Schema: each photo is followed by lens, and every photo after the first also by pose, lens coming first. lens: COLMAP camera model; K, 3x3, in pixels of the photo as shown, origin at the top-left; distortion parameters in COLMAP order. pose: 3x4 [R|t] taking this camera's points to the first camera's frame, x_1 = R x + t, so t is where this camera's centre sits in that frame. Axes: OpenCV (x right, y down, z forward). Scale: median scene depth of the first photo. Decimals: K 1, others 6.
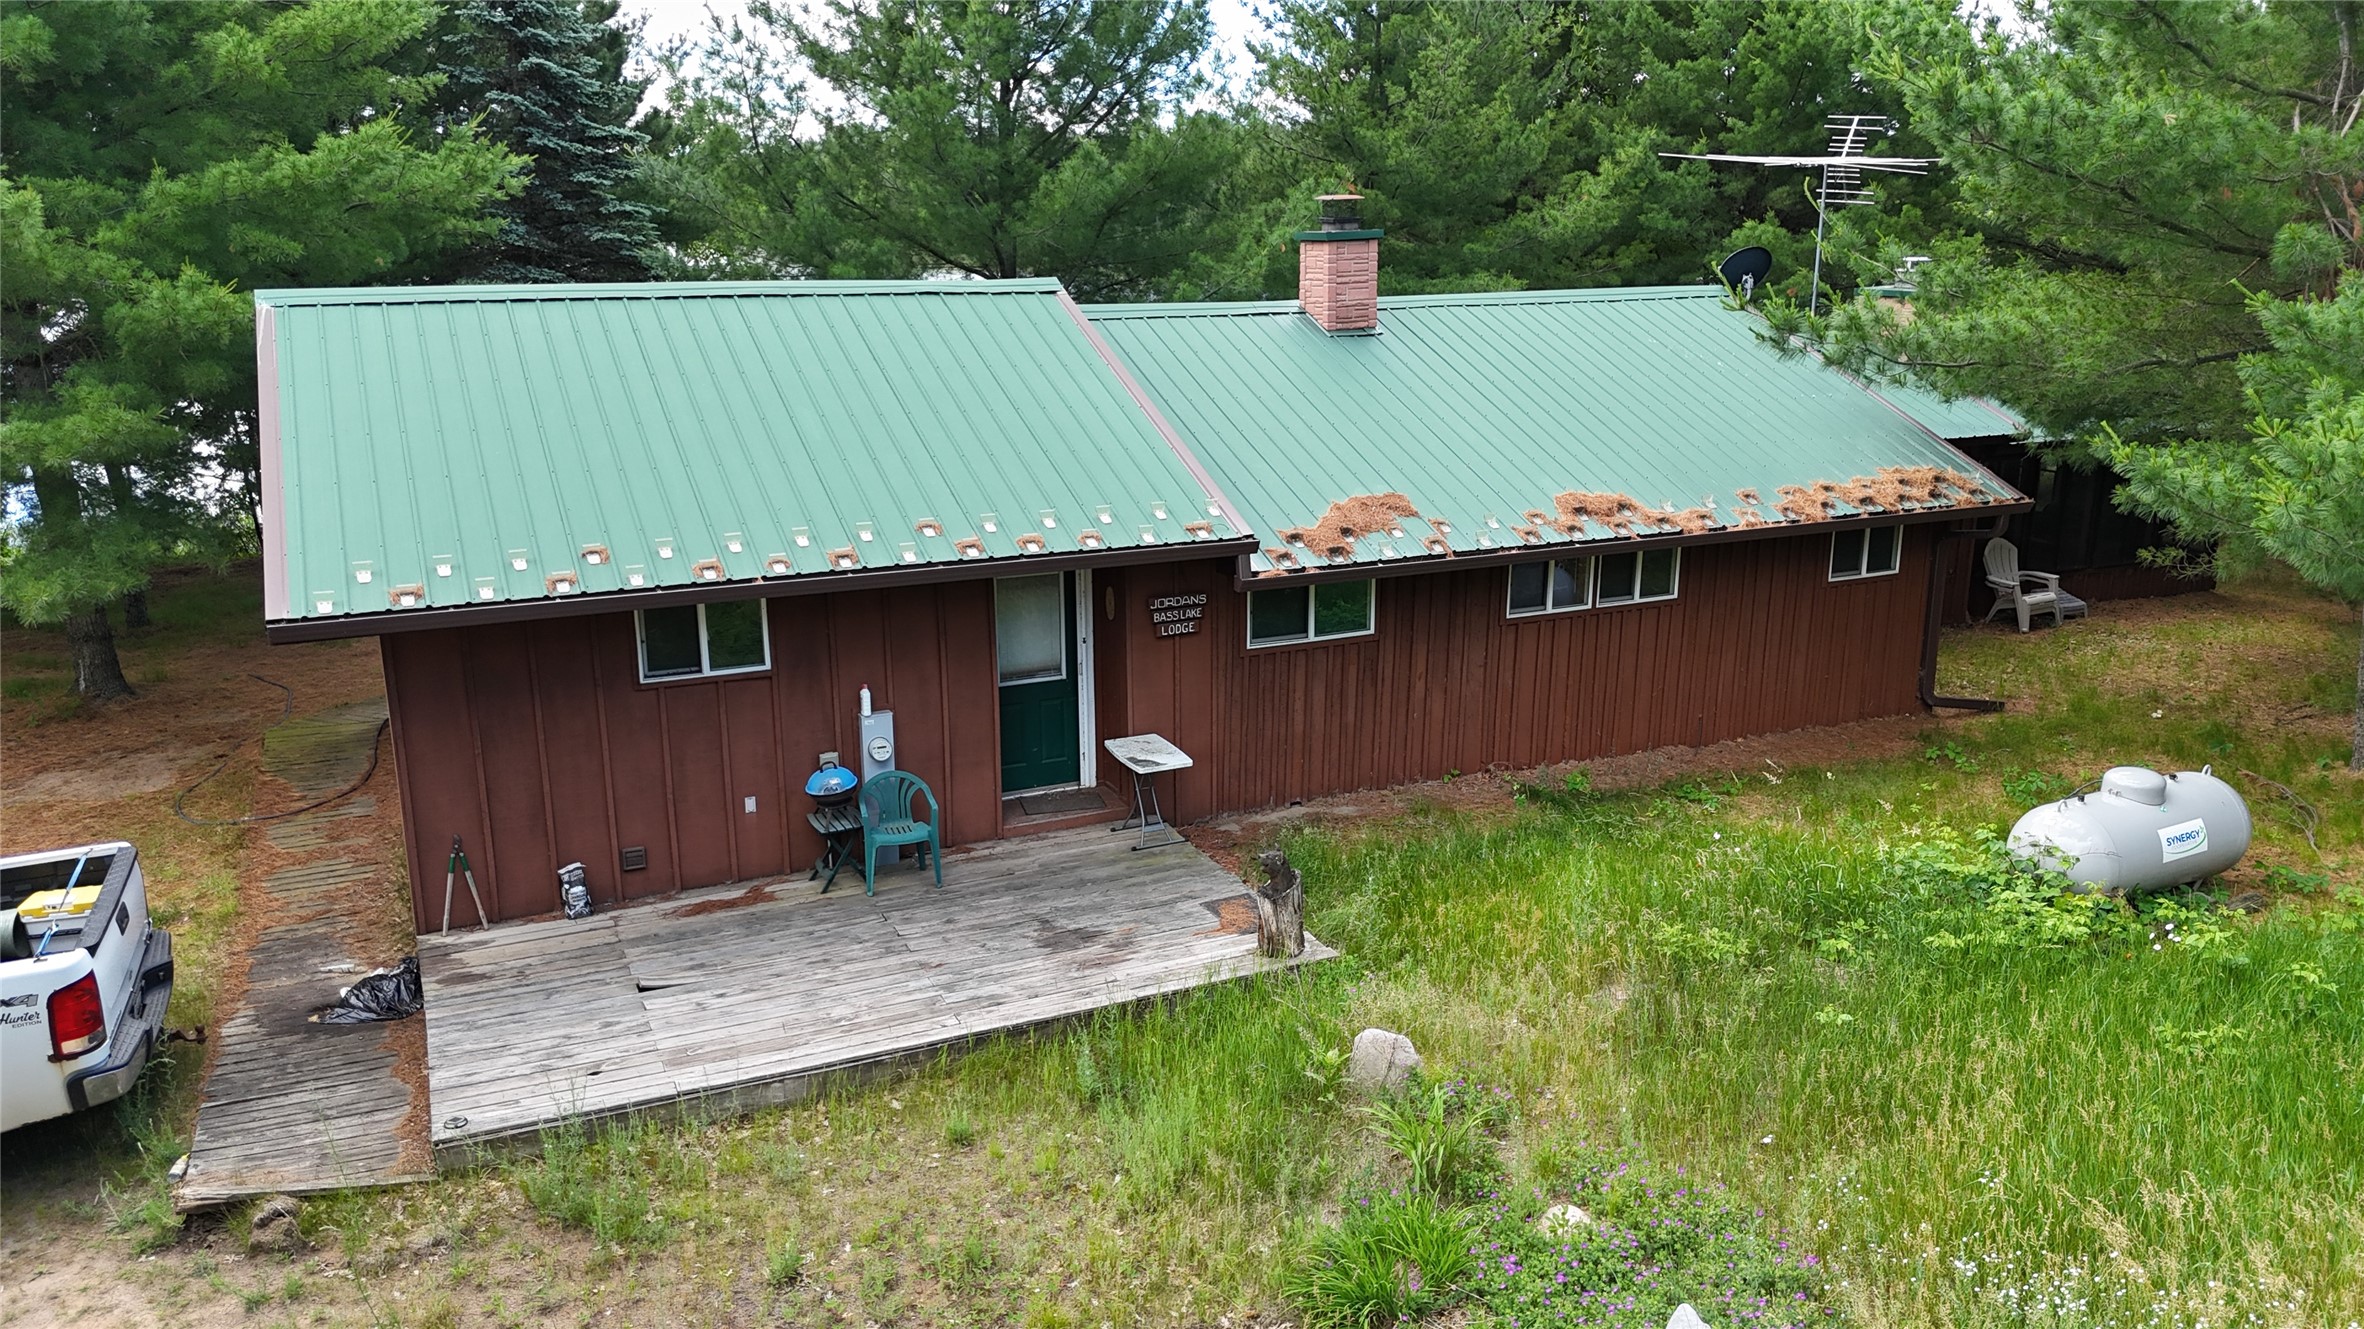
lens RADIAL K [[1724.7, 0, 1182.0], [0, 1724.7, 664.5], [0, 0, 1]] dist [0.115369, -0.172603]
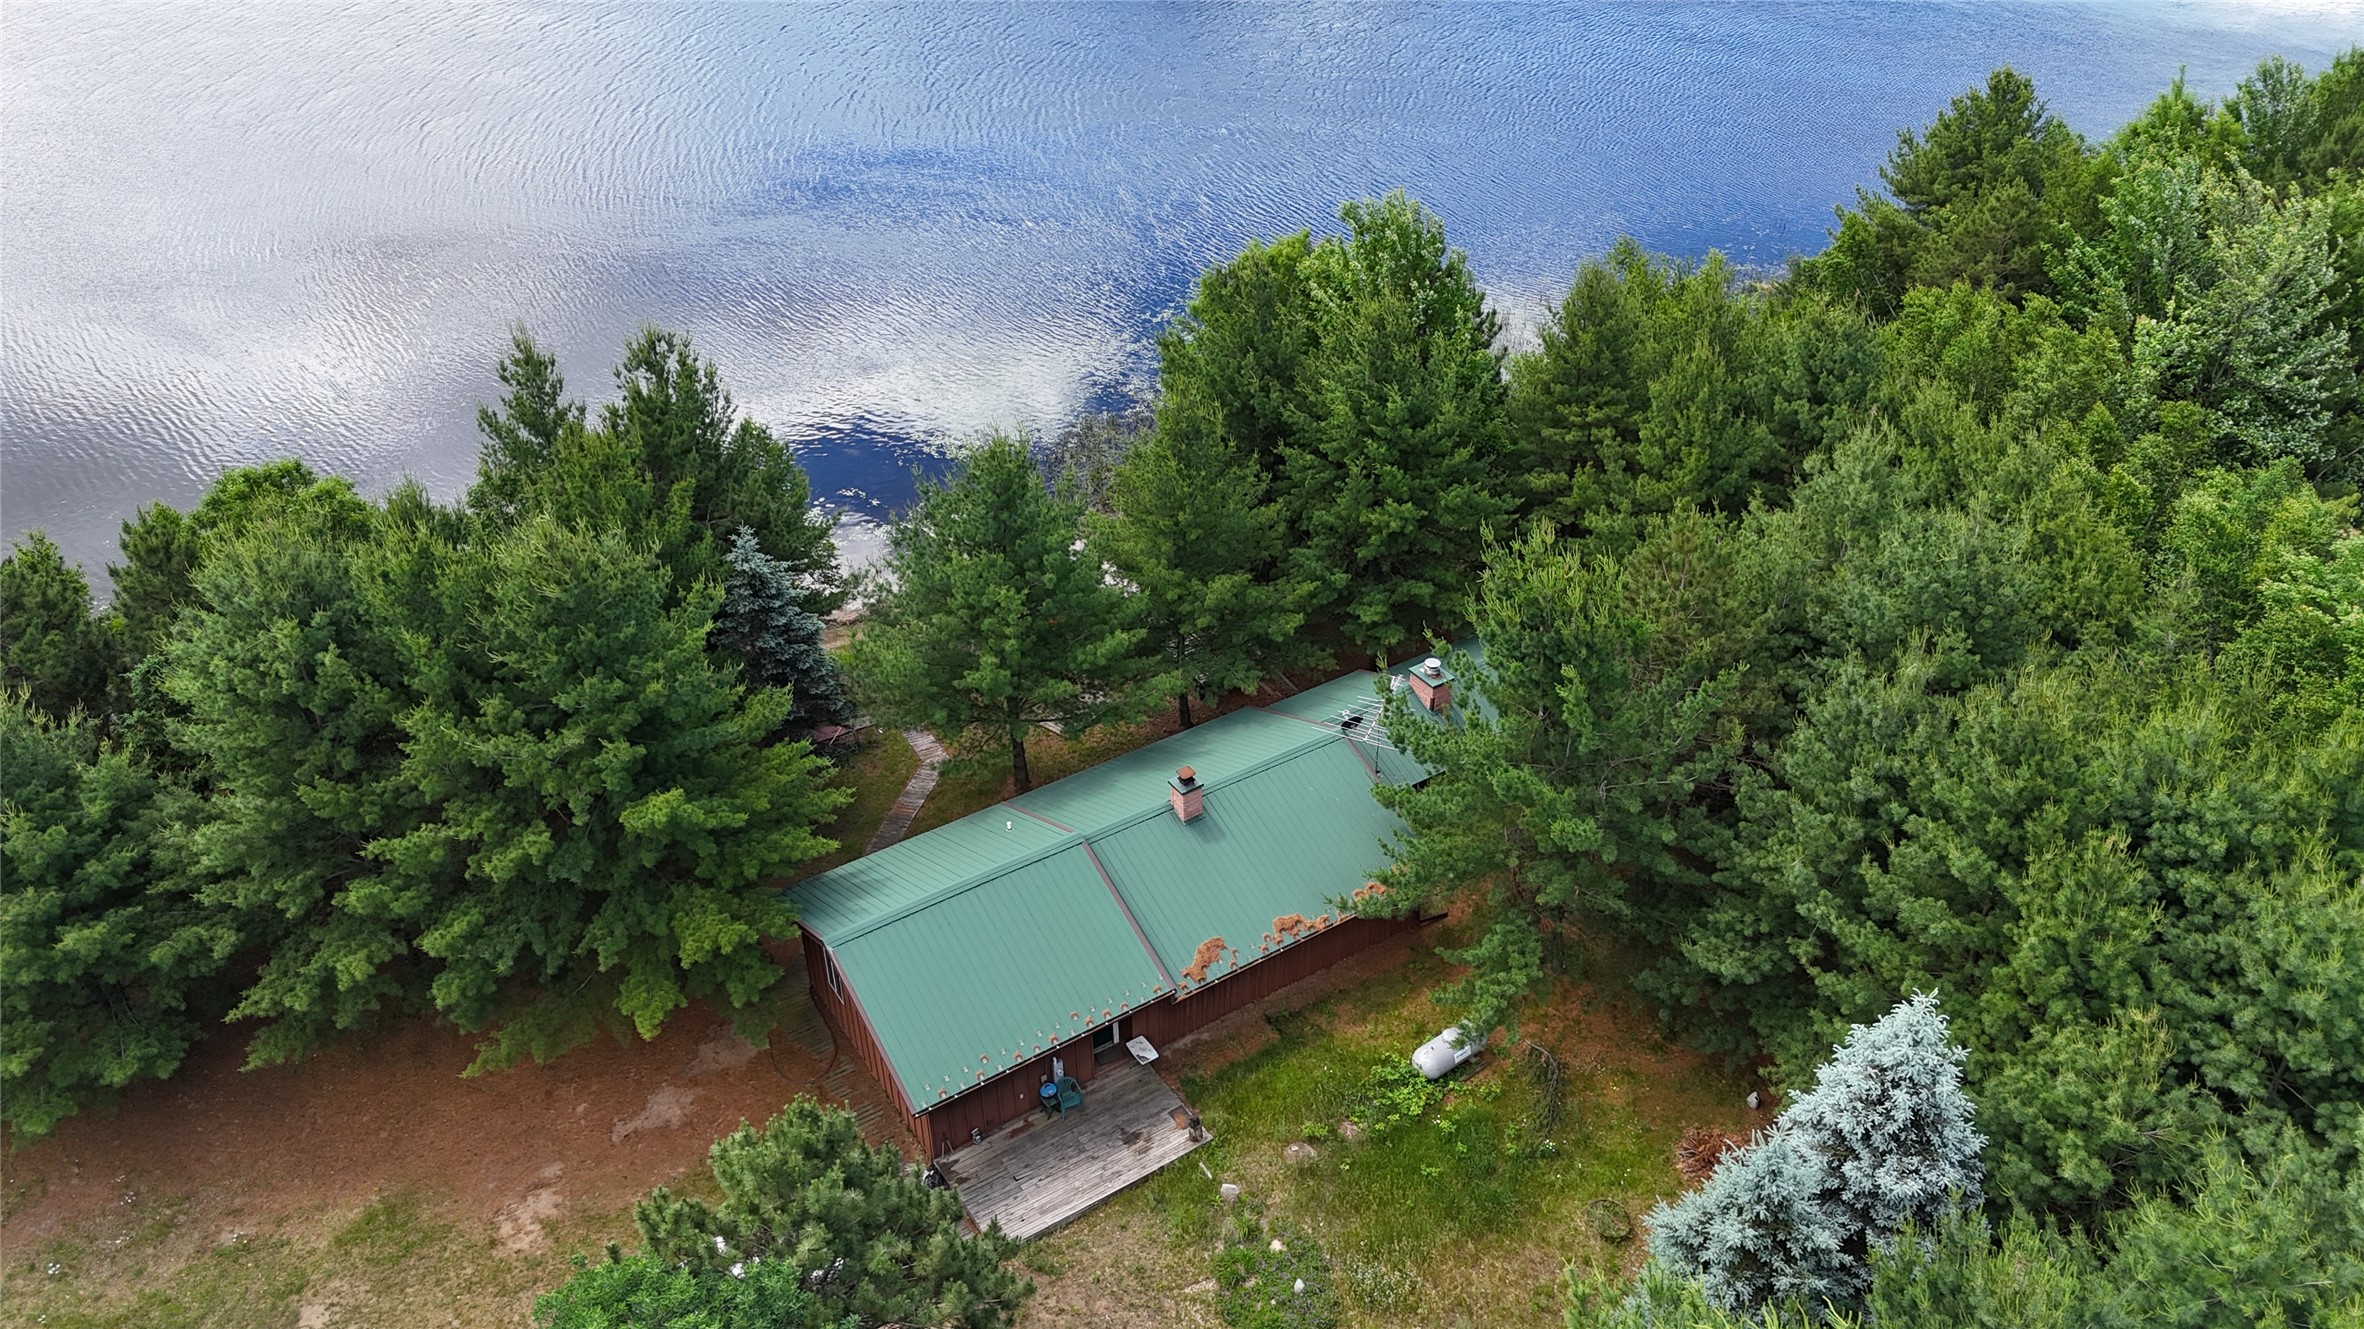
lens RADIAL K [[1724.7, 0, 1182.0], [0, 1724.7, 664.5], [0, 0, 1]] dist [0.115369, -0.172603]
pose [[0.988905, -0.092429, 0.116292, -0.261264], [0.049655, 0.943497, 0.327640, -1.698339], [-0.140005, -0.318230, 0.937618, -1.759295]]
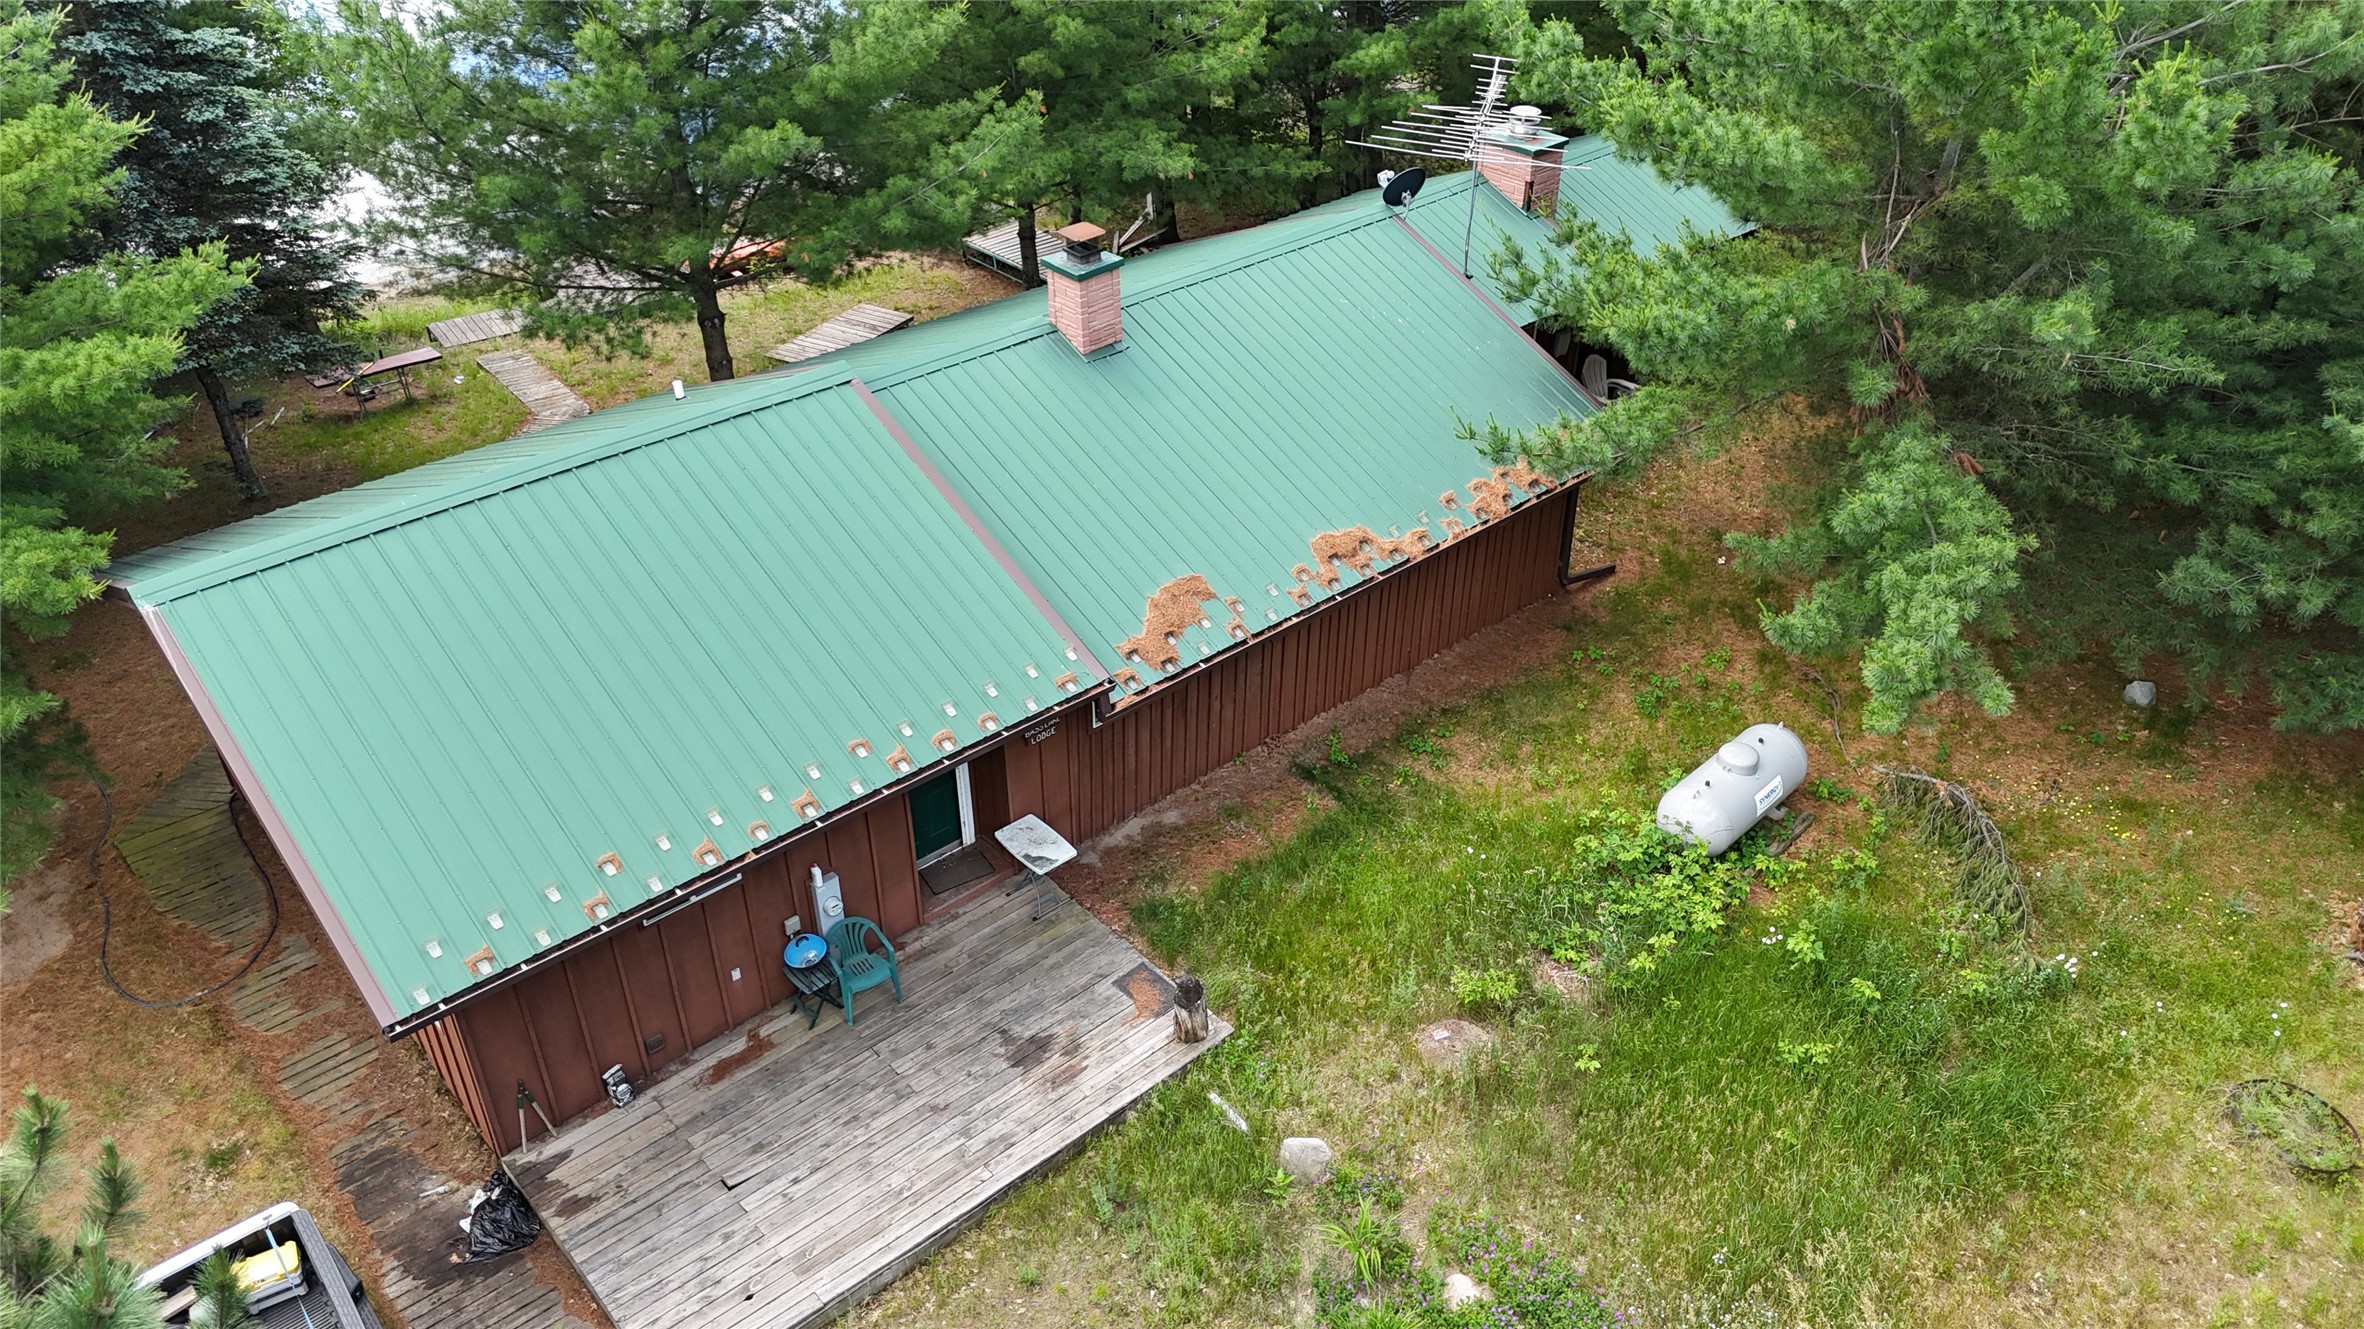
lens RADIAL K [[1724.7, 0, 1182.0], [0, 1724.7, 664.5], [0, 0, 1]] dist [0.115369, -0.172603]
pose [[0.958826, -0.160230, 0.234475, -0.205755], [0.074259, 0.938364, 0.337577, -0.522275], [-0.274113, -0.306266, 0.911627, -0.130527]]
